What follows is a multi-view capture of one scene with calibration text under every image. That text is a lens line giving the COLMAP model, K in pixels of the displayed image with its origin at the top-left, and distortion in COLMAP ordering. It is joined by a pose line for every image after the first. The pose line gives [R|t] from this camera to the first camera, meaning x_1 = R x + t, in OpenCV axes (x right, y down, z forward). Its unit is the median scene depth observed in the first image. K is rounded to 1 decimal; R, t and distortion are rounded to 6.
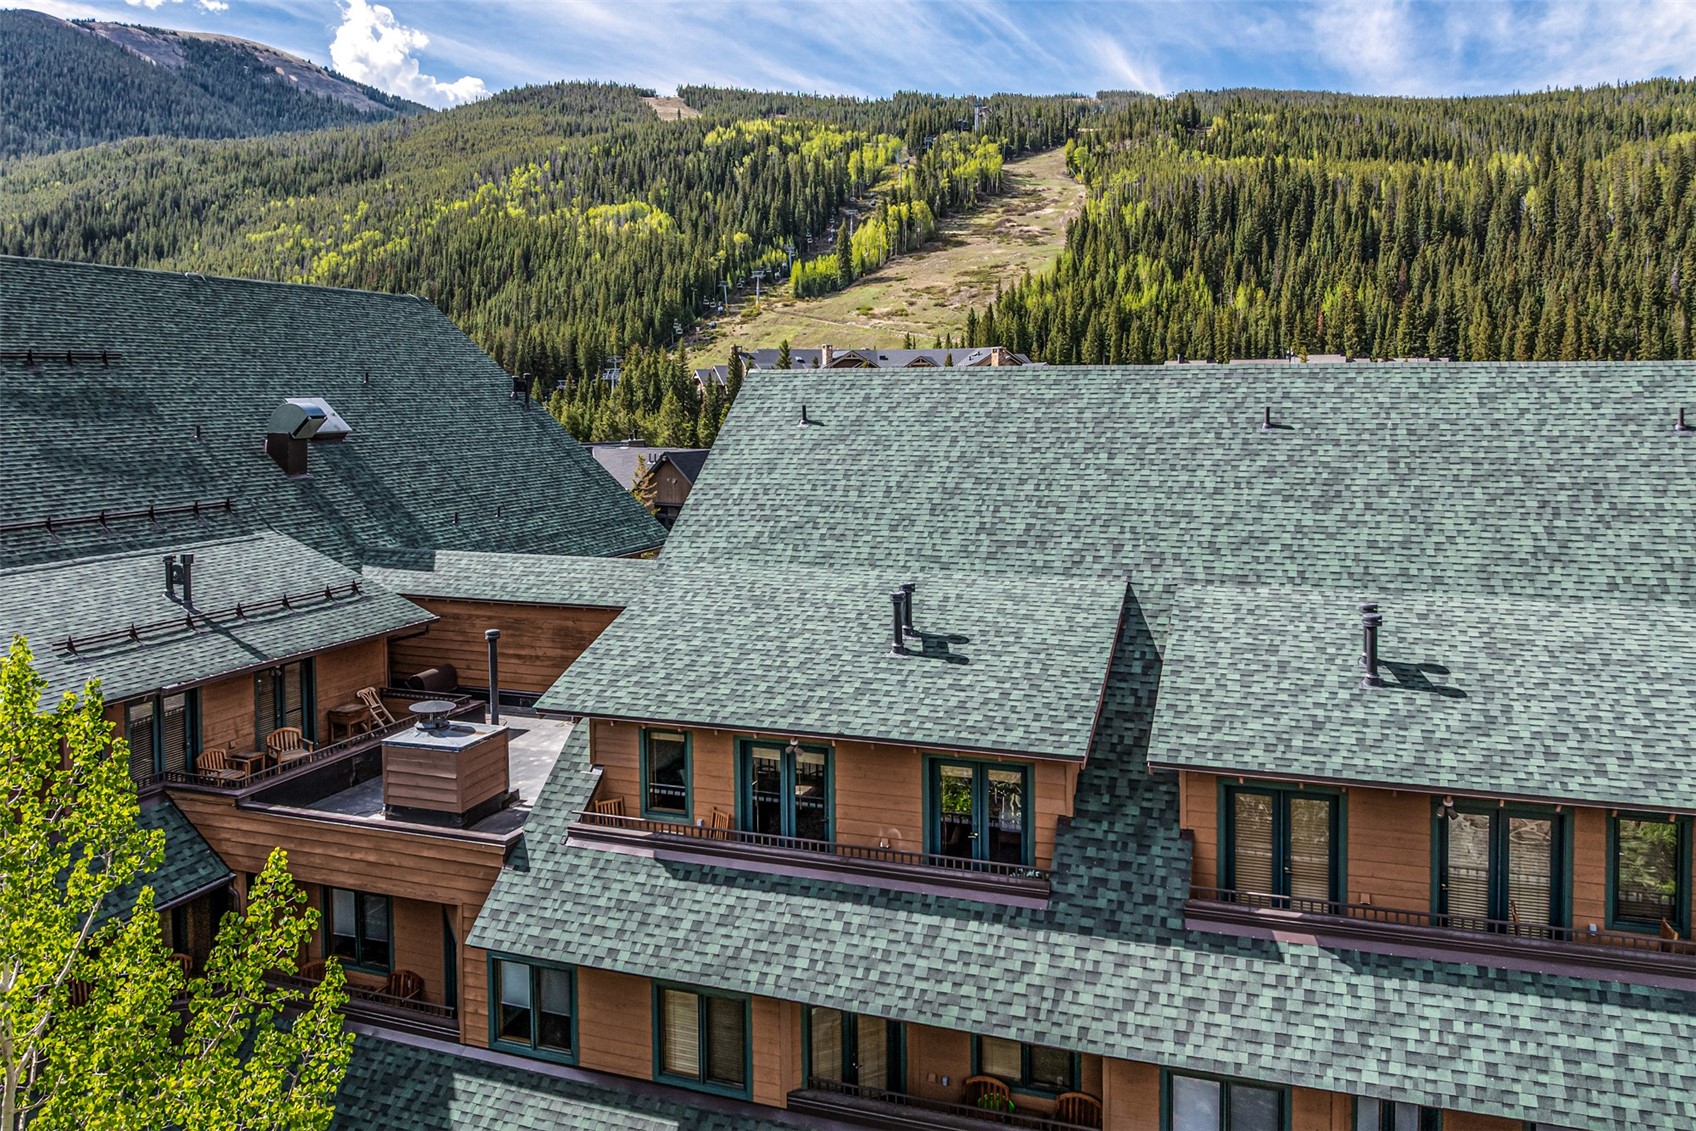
lens RADIAL K [[1255.6, 0, 841.6], [0, 1255.6, 452.7], [0, 0, 1]] dist [-0.025352, 0.009238]
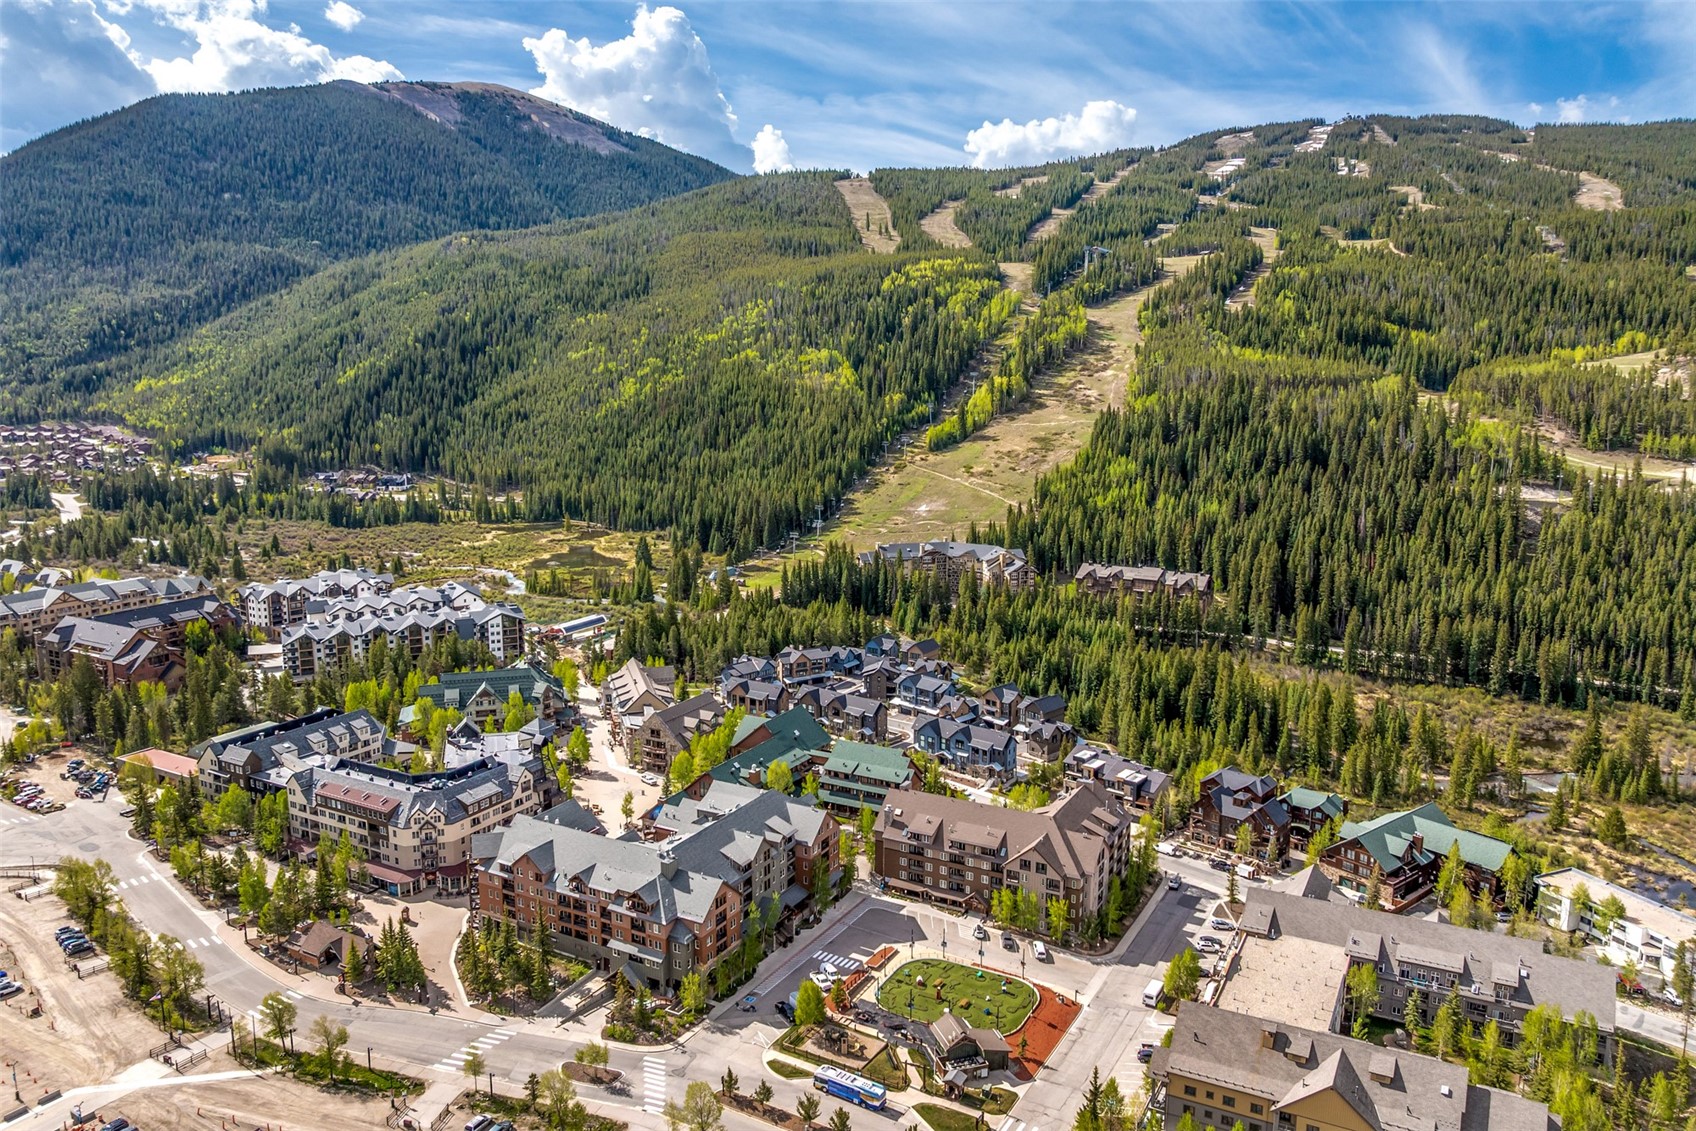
lens RADIAL K [[1207.4, 0, 848.0], [0, 1207.4, 565.5], [0, 0, 1]] dist [-0.001701, -0.000722]
pose [[0.988896, 0.034773, -0.144484, 0.065039], [-0.016028, 0.991524, 0.128930, -0.128245], [0.147743, -0.125183, 0.981072, -0.404866]]
